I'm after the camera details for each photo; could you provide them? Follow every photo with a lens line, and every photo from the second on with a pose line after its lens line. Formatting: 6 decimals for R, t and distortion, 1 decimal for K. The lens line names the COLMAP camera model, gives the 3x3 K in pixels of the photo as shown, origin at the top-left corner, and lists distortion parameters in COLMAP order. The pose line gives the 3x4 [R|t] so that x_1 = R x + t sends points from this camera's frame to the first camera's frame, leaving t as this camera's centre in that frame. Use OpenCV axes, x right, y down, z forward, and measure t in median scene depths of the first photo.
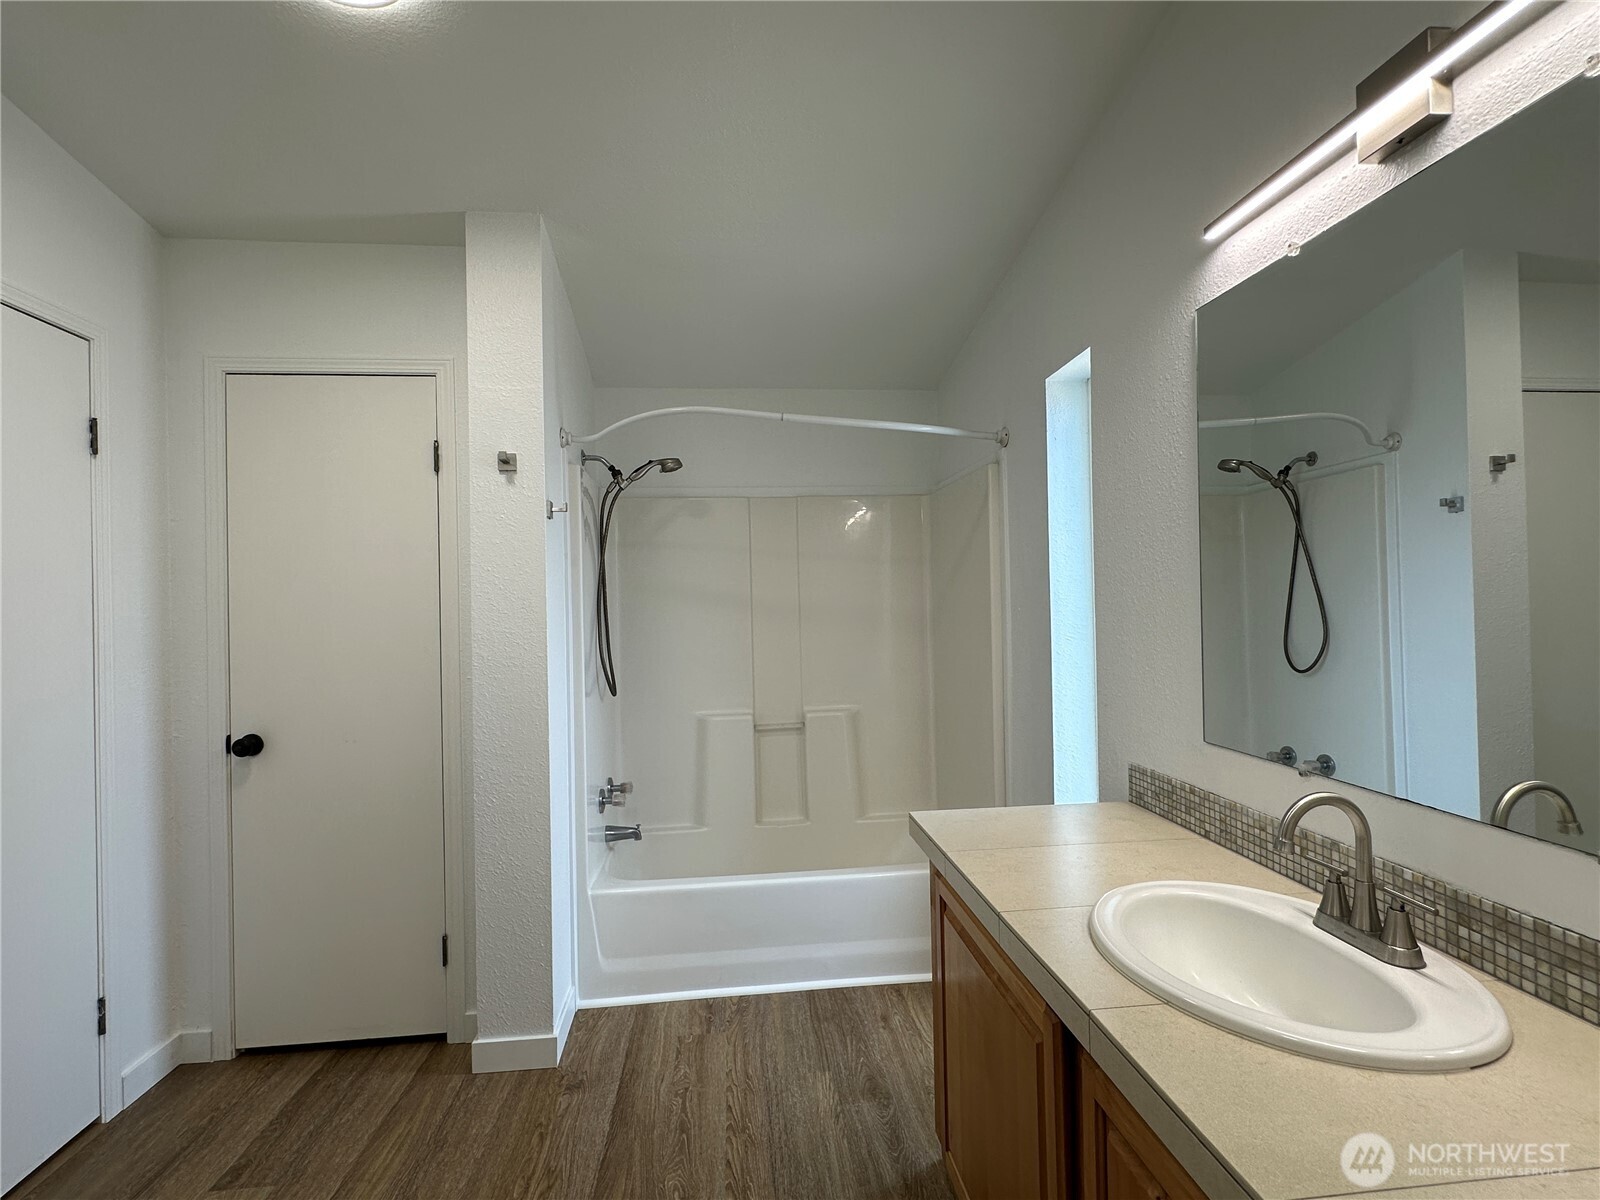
lens RADIAL K [[738.4, 0, 795.9], [0, 738.4, 600.3], [0, 0, 1]] dist [-0.005048, 0.002460]
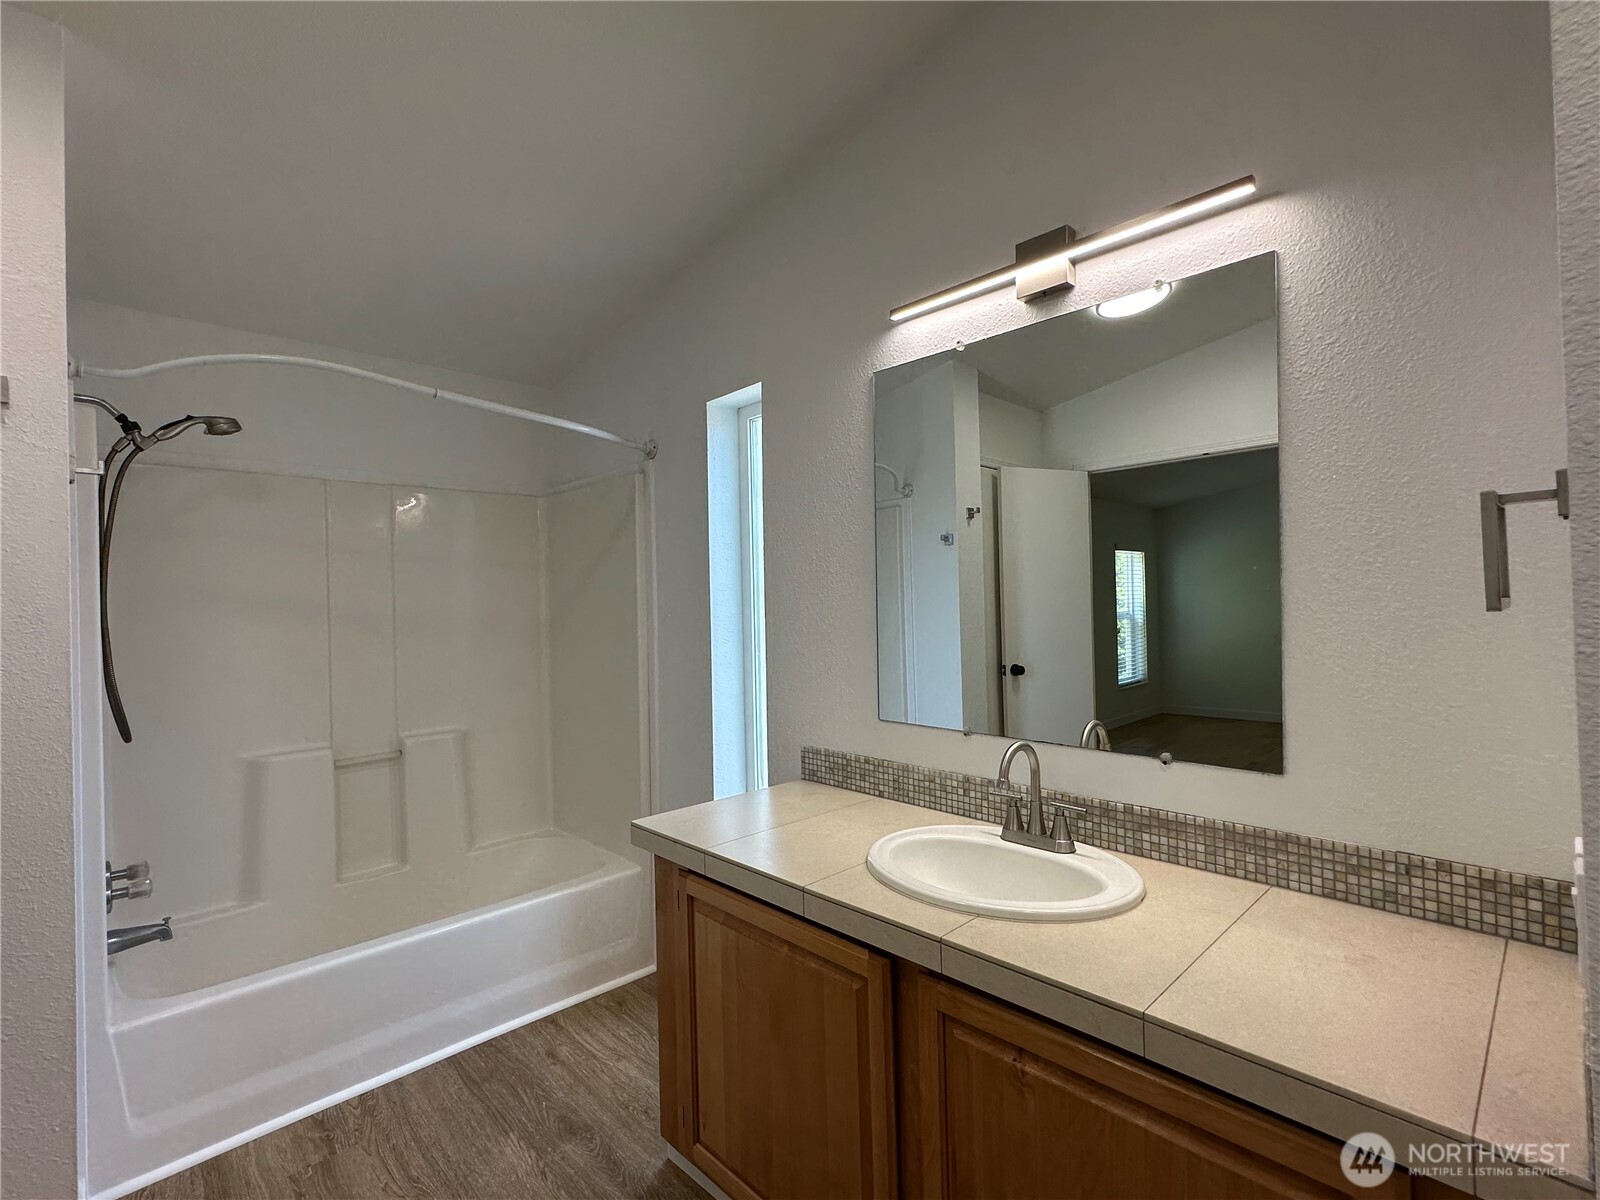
lens RADIAL K [[738.4, 0, 795.3], [0, 738.4, 598.4], [0, 0, 1]] dist [-0.005048, 0.002460]
pose [[0.789648, 0.009204, 0.613491, -0.236875], [-0.000121, 0.999890, -0.014845, 0.004337], [-0.613560, 0.011648, 0.789562, 0.074312]]
